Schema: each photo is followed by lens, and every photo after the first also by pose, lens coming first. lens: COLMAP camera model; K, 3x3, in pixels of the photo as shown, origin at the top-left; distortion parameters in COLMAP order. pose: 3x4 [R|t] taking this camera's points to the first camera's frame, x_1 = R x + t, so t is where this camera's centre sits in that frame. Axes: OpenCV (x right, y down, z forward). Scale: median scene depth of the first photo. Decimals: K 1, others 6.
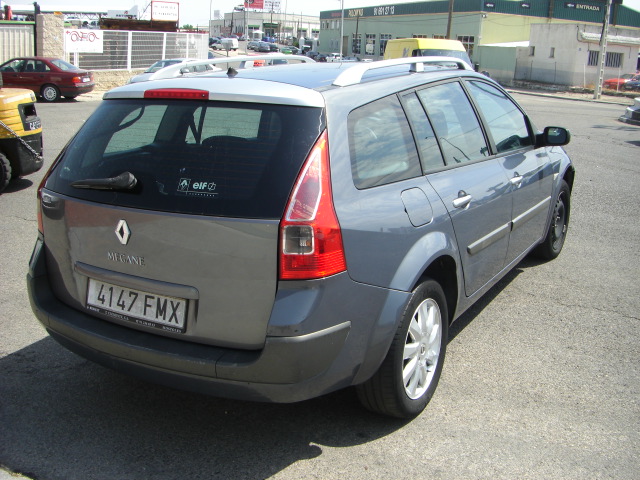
lens RADIAL K [[724.9, 0, 320.0], [0, 724.9, 240.0], [0, 0, 1]] dist [-0.184095, 0.085685]
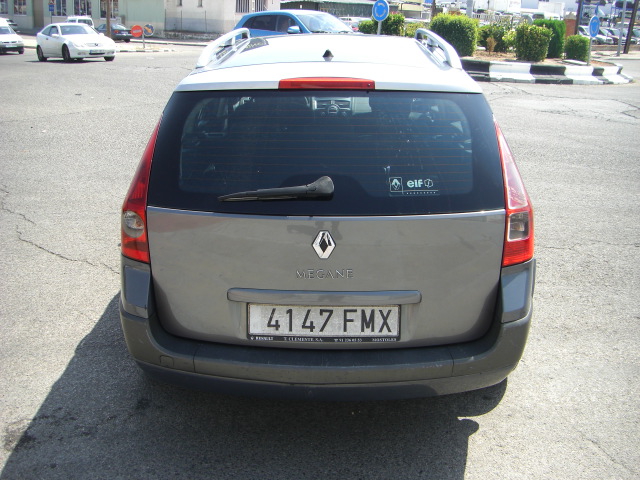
lens RADIAL K [[724.9, 0, 320.0], [0, 724.9, 240.0], [0, 0, 1]] dist [-0.184095, 0.085685]
pose [[0.874839, -0.153836, 0.459338, -0.674676], [0.122766, 0.987687, 0.096969, -0.102438], [-0.468599, -0.028441, 0.882953, 0.208279]]
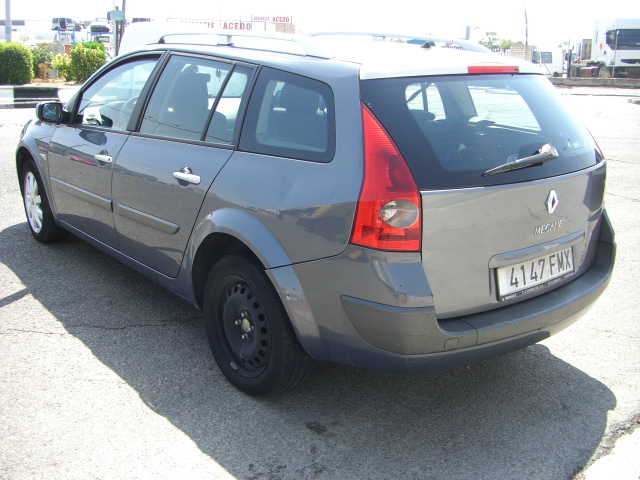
lens RADIAL K [[724.9, 0, 320.0], [0, 724.9, 240.0], [0, 0, 1]] dist [-0.184095, 0.085685]
pose [[0.342186, -0.254476, 0.904517, -1.311788], [0.223500, 0.957044, 0.184702, -0.219082], [-0.912664, 0.138958, 0.384362, 0.898231]]
